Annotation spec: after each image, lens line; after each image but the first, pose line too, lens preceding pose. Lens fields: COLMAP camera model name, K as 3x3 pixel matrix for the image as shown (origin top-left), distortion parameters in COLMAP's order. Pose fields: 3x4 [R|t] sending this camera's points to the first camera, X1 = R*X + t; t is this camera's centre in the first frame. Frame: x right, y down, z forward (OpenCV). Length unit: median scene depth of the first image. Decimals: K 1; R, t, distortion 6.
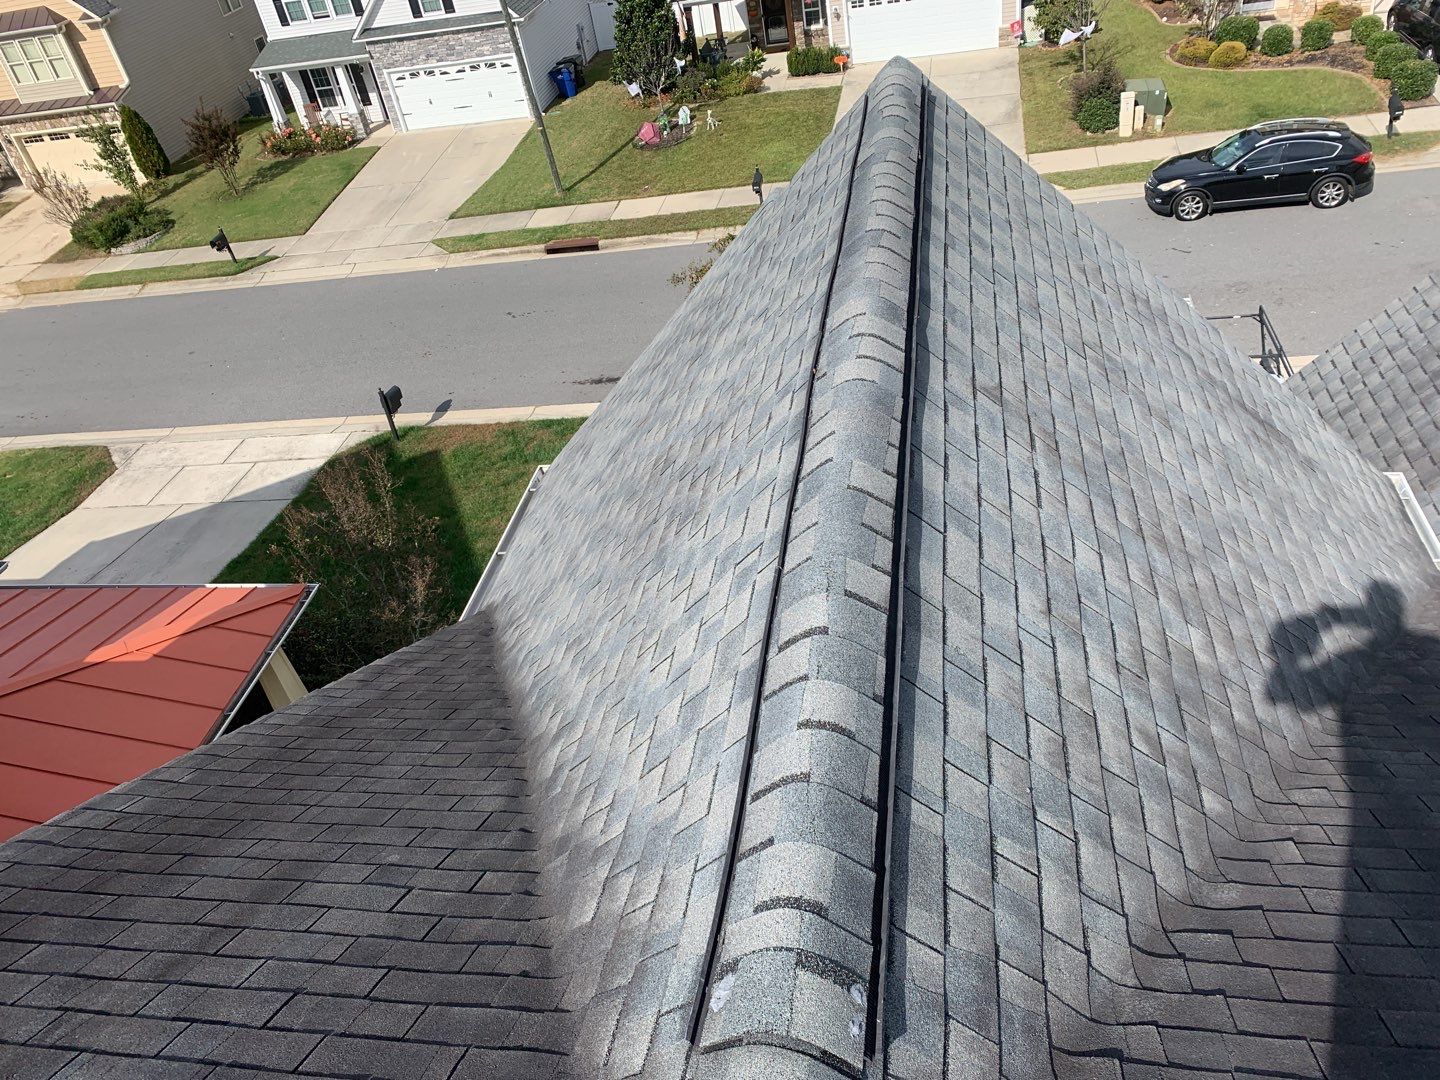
lens RADIAL K [[1127.6, 0, 692.1], [0, 1127.6, 553.4], [0, 0, 1]] dist [0.011592, 0.000125]
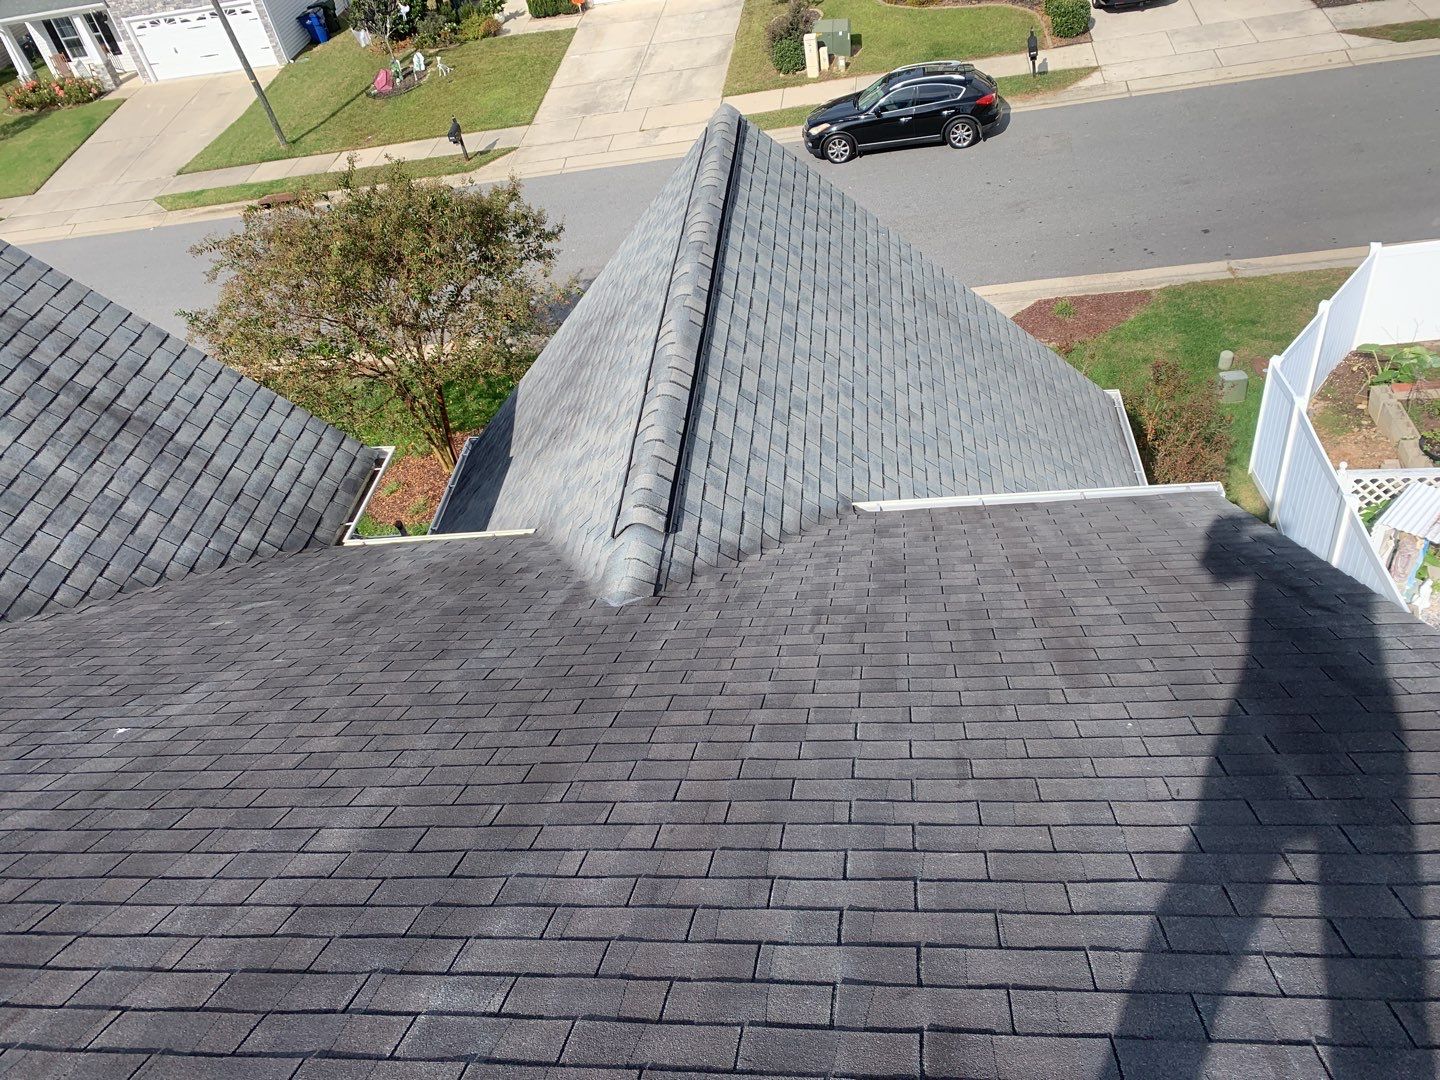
lens RADIAL K [[1127.6, 0, 728.3], [0, 1127.6, 557.6], [0, 0, 1]] dist [0.011592, 0.000125]
pose [[0.997290, -0.050130, 0.053841, 0.198419], [0.046339, 0.996507, 0.069474, -0.003565], [-0.057135, -0.066790, 0.996130, -0.053929]]
